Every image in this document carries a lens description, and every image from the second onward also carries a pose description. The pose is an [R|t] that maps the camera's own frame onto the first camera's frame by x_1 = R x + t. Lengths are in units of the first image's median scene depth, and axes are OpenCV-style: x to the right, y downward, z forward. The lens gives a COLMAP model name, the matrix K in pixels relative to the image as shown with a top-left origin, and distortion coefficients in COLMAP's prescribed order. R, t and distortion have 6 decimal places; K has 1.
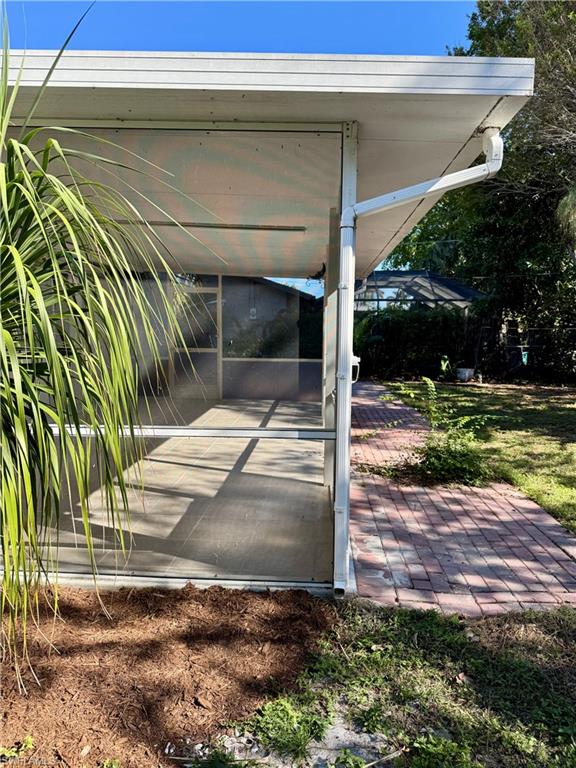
lens RADIAL K [[541.5, 0, 288.0], [0, 541.5, 384.0], [0, 0, 1]] dist [0.077657, -0.105500]
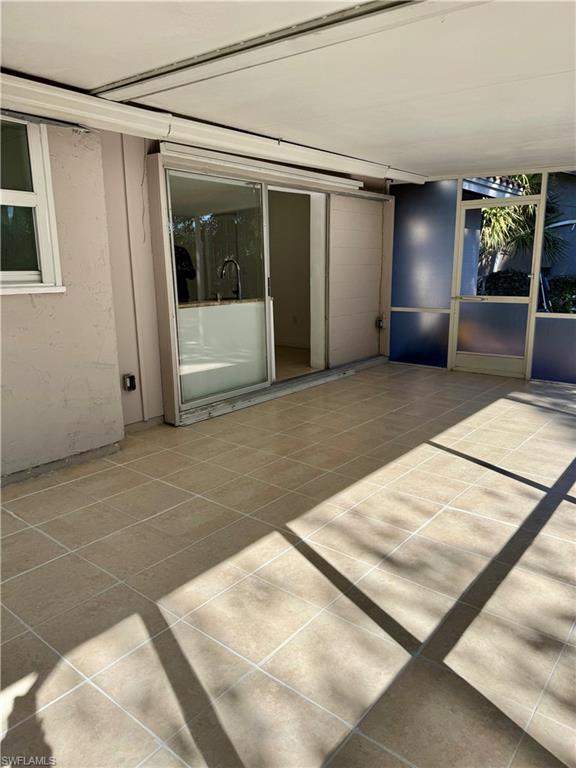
lens RADIAL K [[527.9, 0, 281.8], [0, 527.9, 383.5], [0, 0, 1]] dist [0.072087, -0.095397]
pose [[0.795938, 0.070840, -0.601219, 0.022560], [-0.008395, 0.994326, 0.106045, -0.043031], [0.605319, -0.079358, 0.792017, 0.496138]]
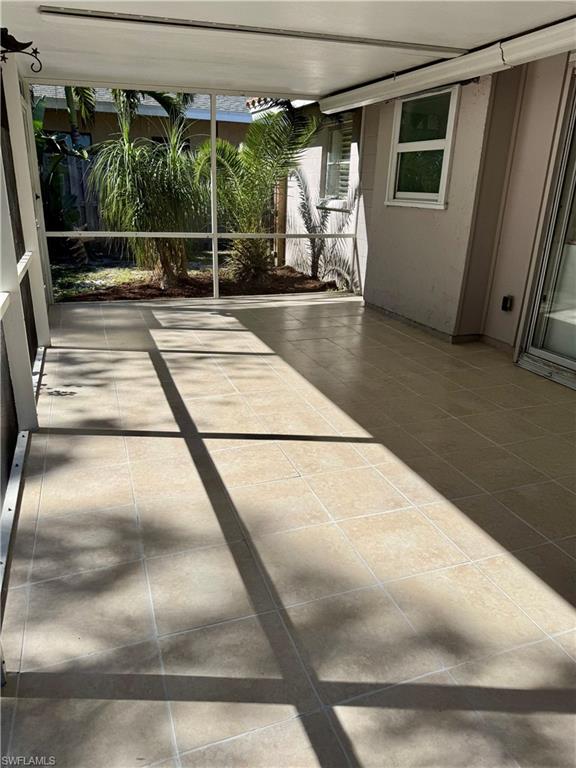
lens RADIAL K [[541.5, 0, 288.0], [0, 541.5, 384.0], [0, 0, 1]] dist [0.077657, -0.105500]
pose [[-0.919751, 0.059840, -0.387914, 0.039362], [-0.112439, 0.906721, 0.406467, -0.129817], [0.376052, 0.417465, -0.827229, 1.337436]]
